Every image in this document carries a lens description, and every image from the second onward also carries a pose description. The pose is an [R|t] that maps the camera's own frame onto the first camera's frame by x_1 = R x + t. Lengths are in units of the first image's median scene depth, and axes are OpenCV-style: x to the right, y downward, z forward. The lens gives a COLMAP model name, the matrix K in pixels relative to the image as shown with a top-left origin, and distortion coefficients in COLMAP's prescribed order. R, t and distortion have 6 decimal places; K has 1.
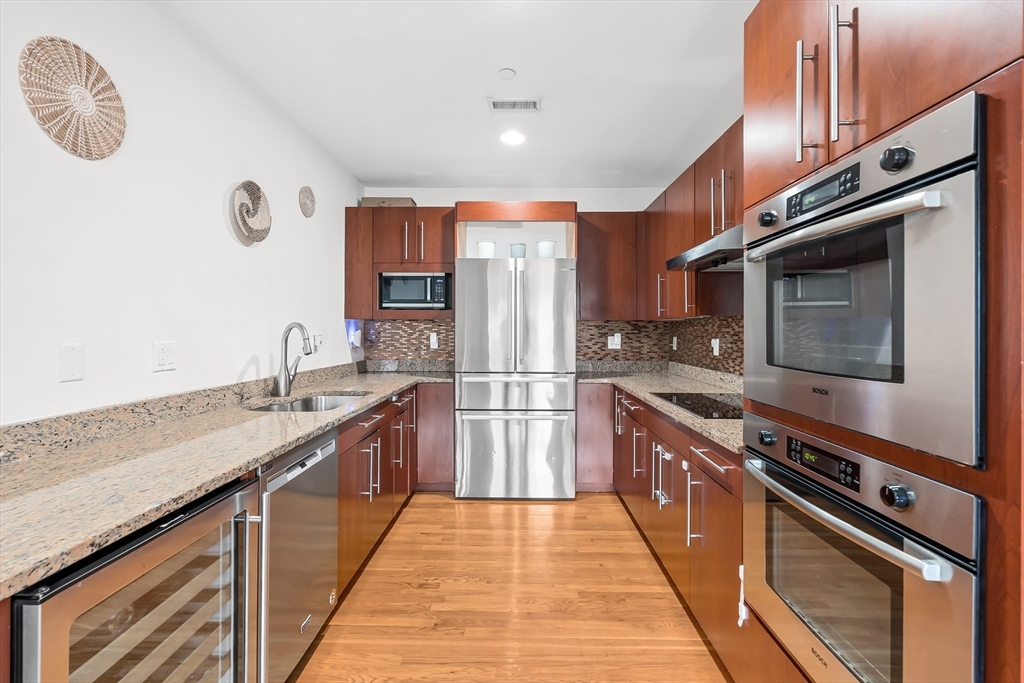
lens RADIAL K [[460.0, 0, 517.7], [0, 460.0, 331.6], [0, 0, 1]] dist [-0.002377, 0.000452]
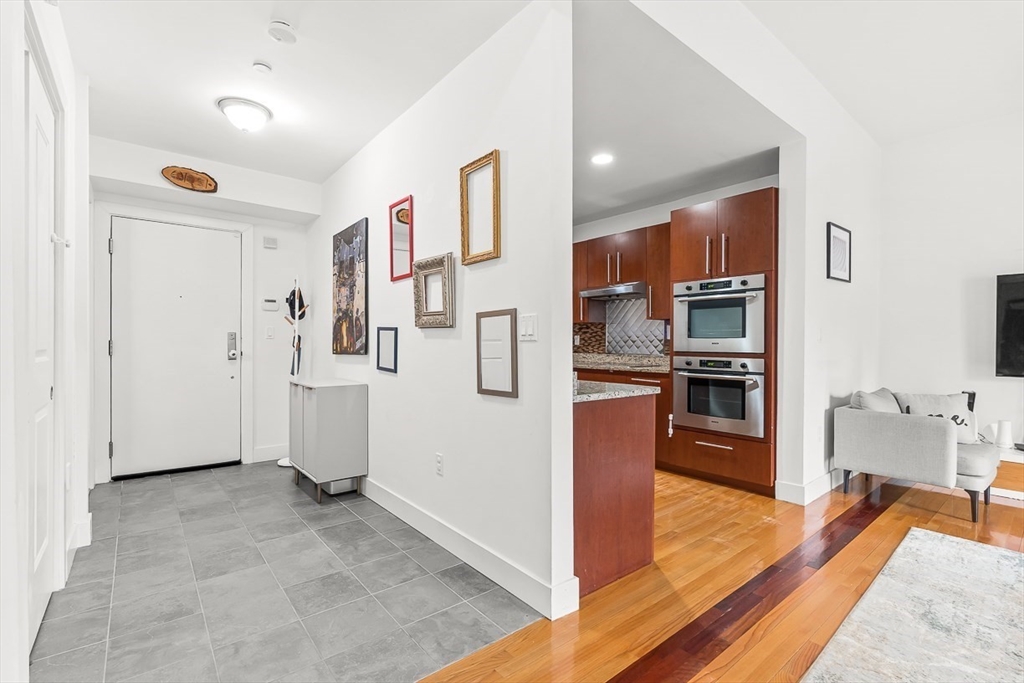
lens RADIAL K [[466.2, 0, 514.5], [0, 466.2, 344.8], [0, 0, 1]] dist [0.001422, 0.000491]
pose [[0.764952, -0.003812, 0.644076, -1.565338], [0.000122, 0.999983, 0.005773, 0.069776], [-0.644087, -0.004337, 0.764940, -0.394994]]
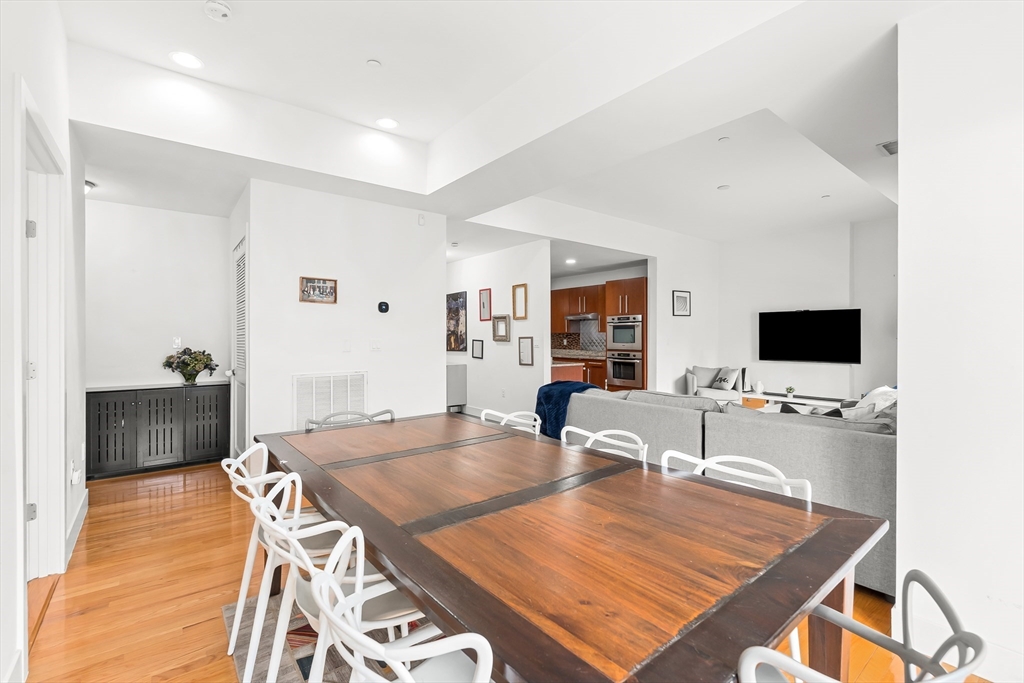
lens RADIAL K [[460.0, 0, 517.7], [0, 460.0, 331.6], [0, 0, 1]] dist [-0.002377, 0.000452]
pose [[0.775532, 0.002312, 0.631304, -3.075811], [0.003909, 0.999957, -0.008465, -0.021073], [-0.631296, 0.009033, 0.775489, -2.110697]]
